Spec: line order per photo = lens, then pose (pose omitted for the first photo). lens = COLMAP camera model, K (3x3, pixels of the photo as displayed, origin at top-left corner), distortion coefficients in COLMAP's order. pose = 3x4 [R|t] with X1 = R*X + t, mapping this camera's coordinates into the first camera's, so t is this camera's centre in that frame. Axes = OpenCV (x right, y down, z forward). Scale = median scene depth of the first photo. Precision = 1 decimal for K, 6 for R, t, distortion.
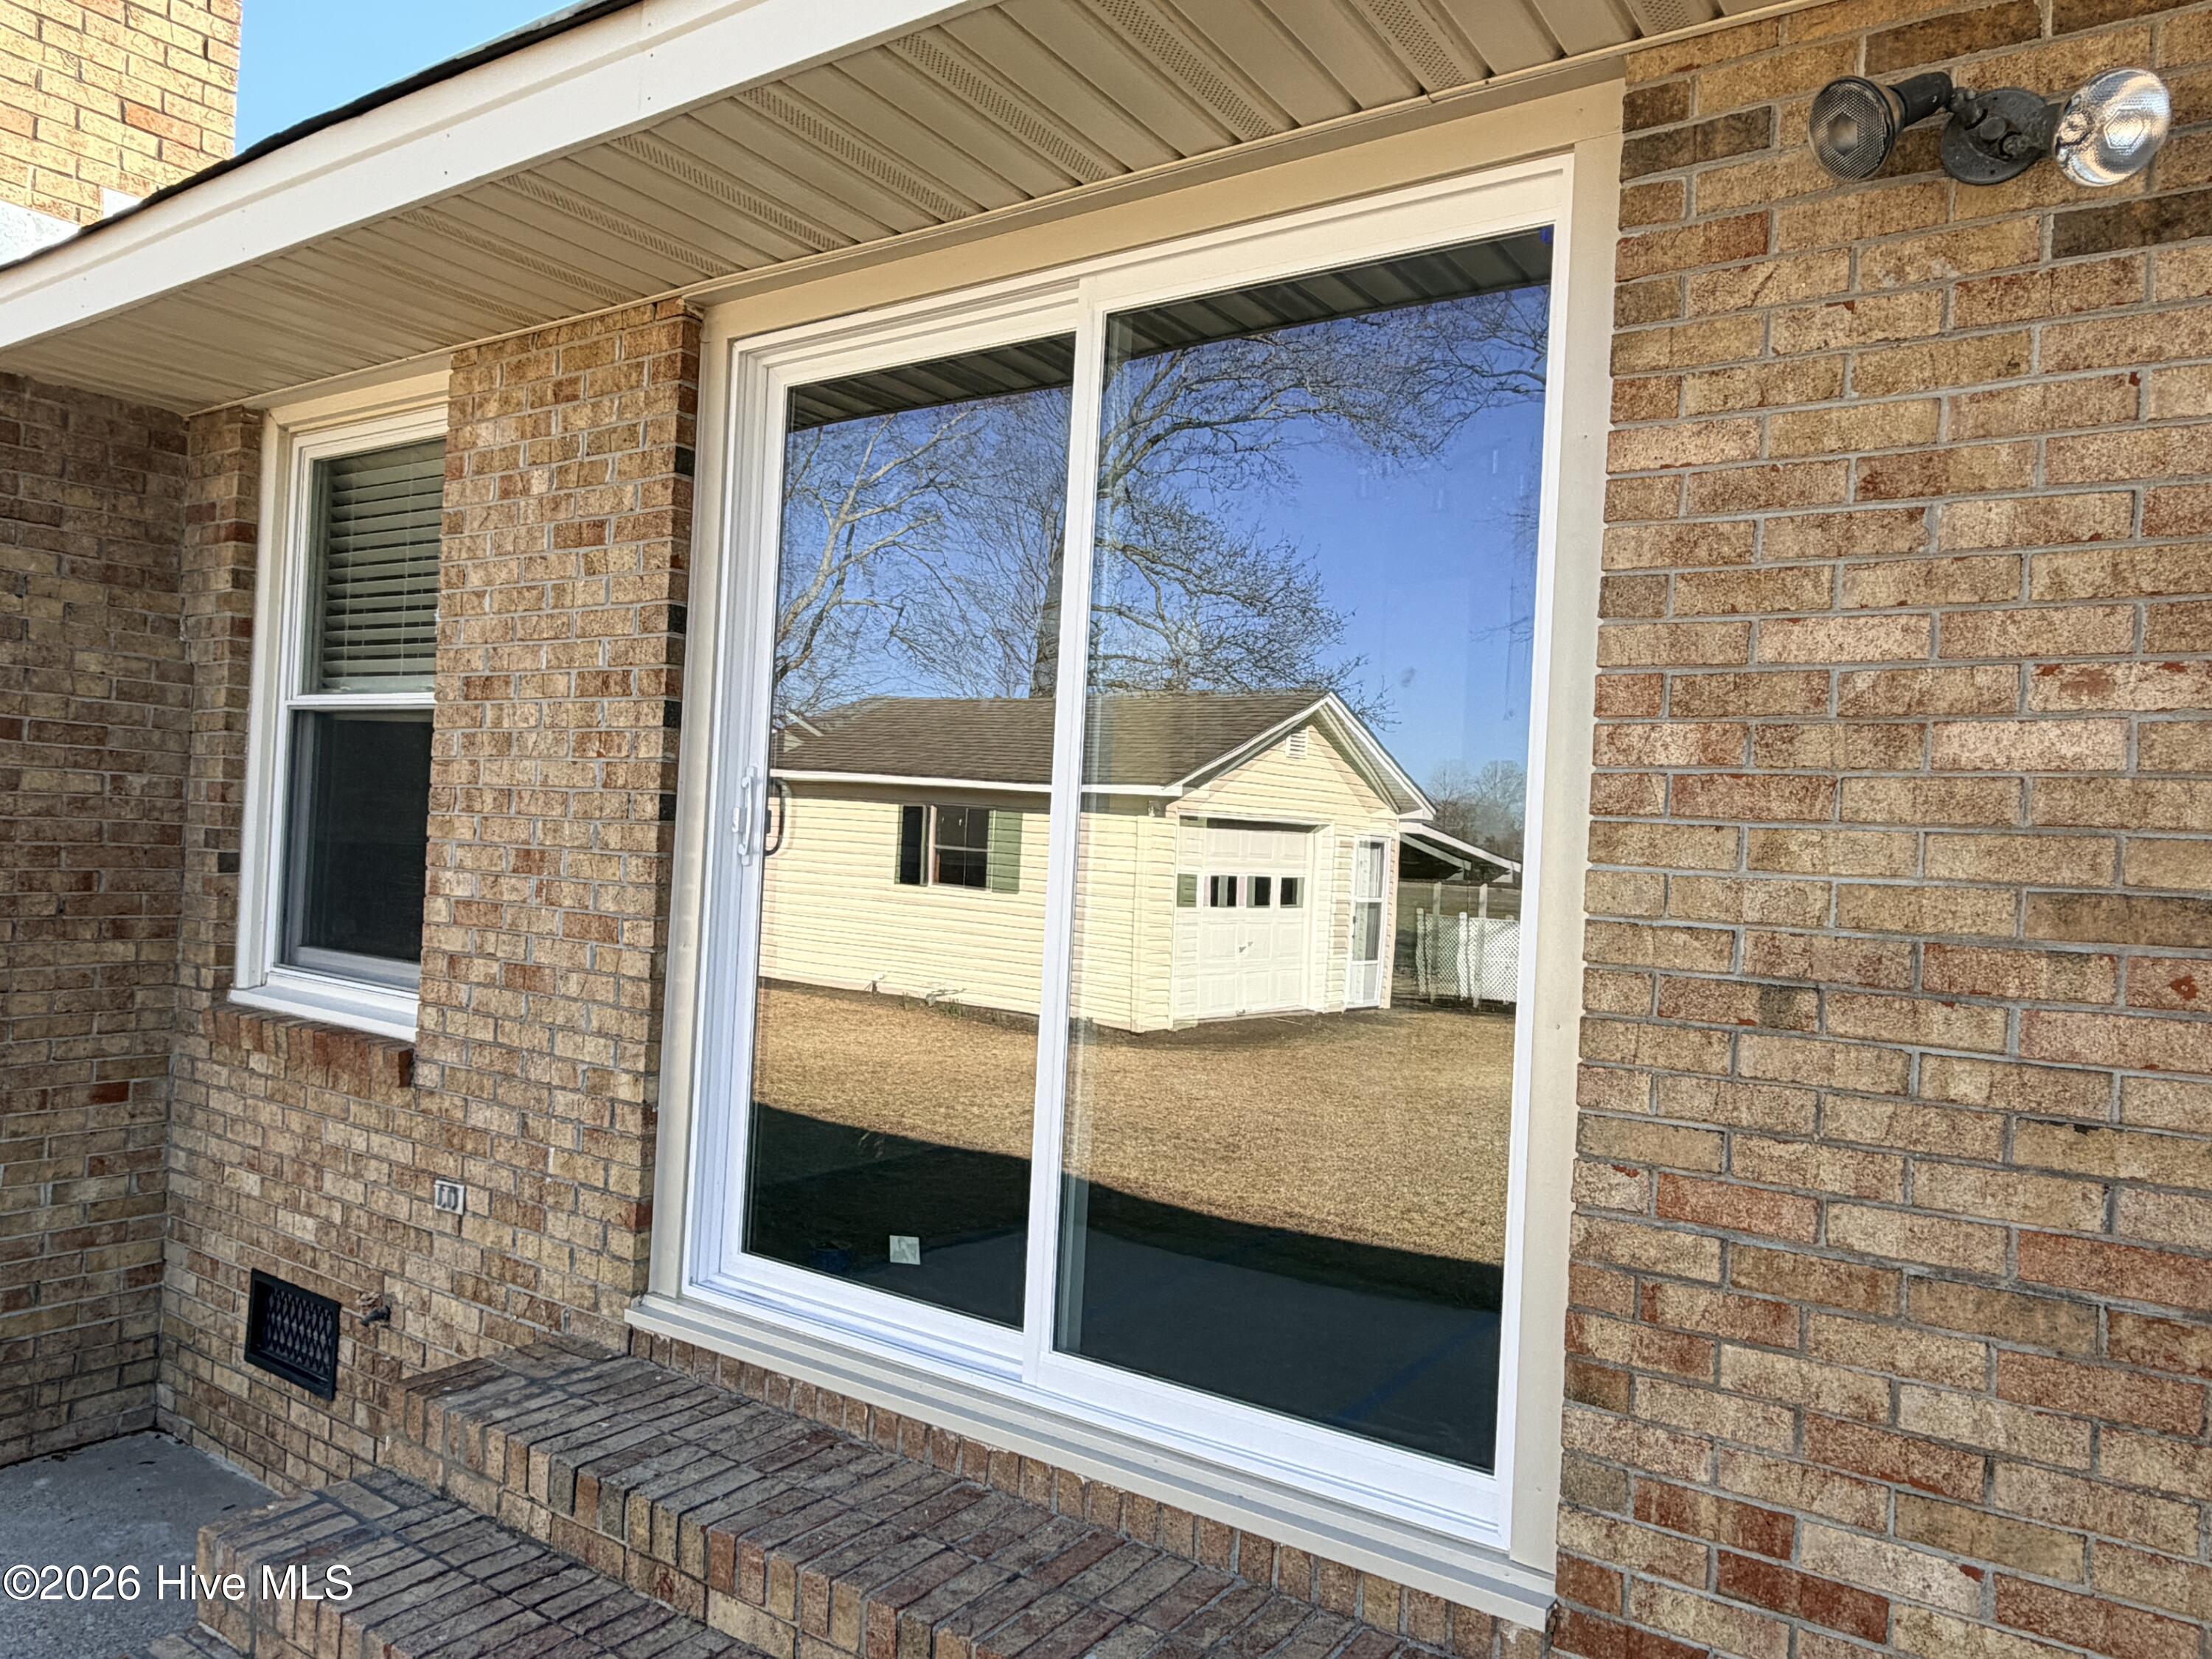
lens RADIAL K [[1479.8, 0, 1105.3], [0, 1479.8, 829.7], [0, 0, 1]] dist [-0.006076, -0.000926]
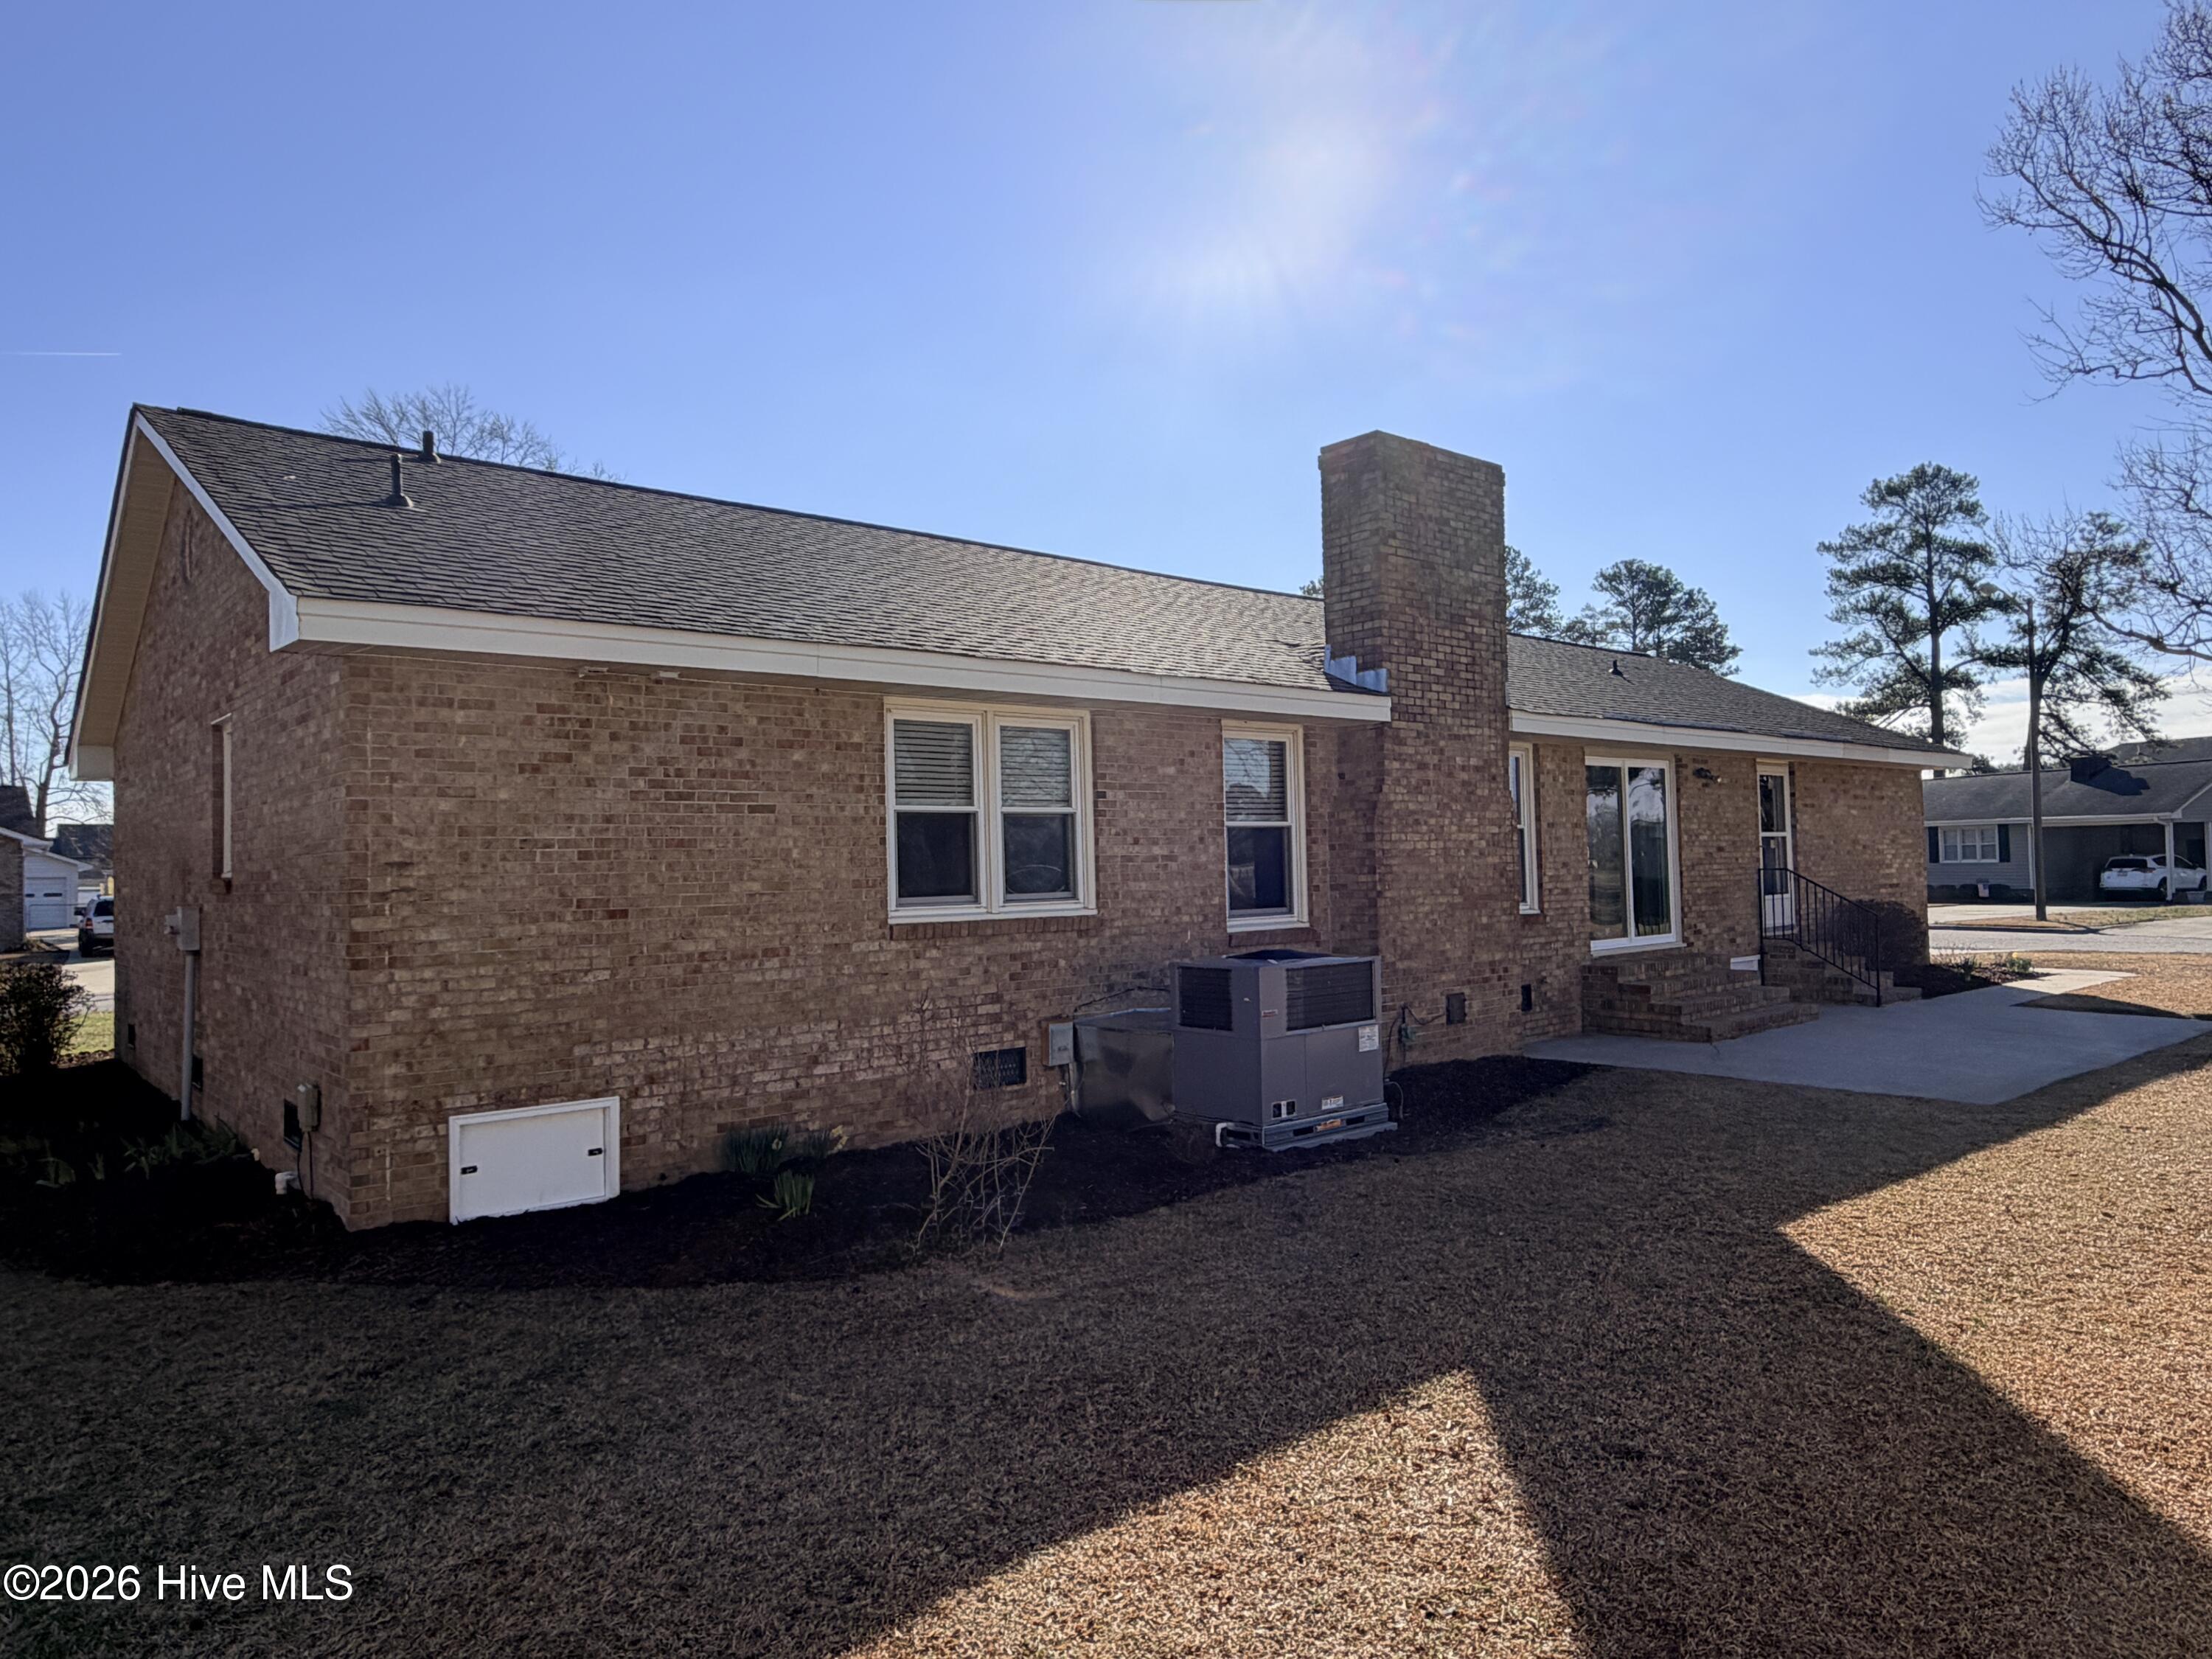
lens RADIAL K [[1371.5, 0, 1107.2], [0, 1371.5, 827.5], [0, 0, 1]] dist [-0.000459, -0.000030]
pose [[0.303689, -0.031306, 0.952257, -4.674197], [0.033256, 0.999199, 0.022244, -0.226353], [-0.952191, 0.024913, 0.304487, 1.043356]]
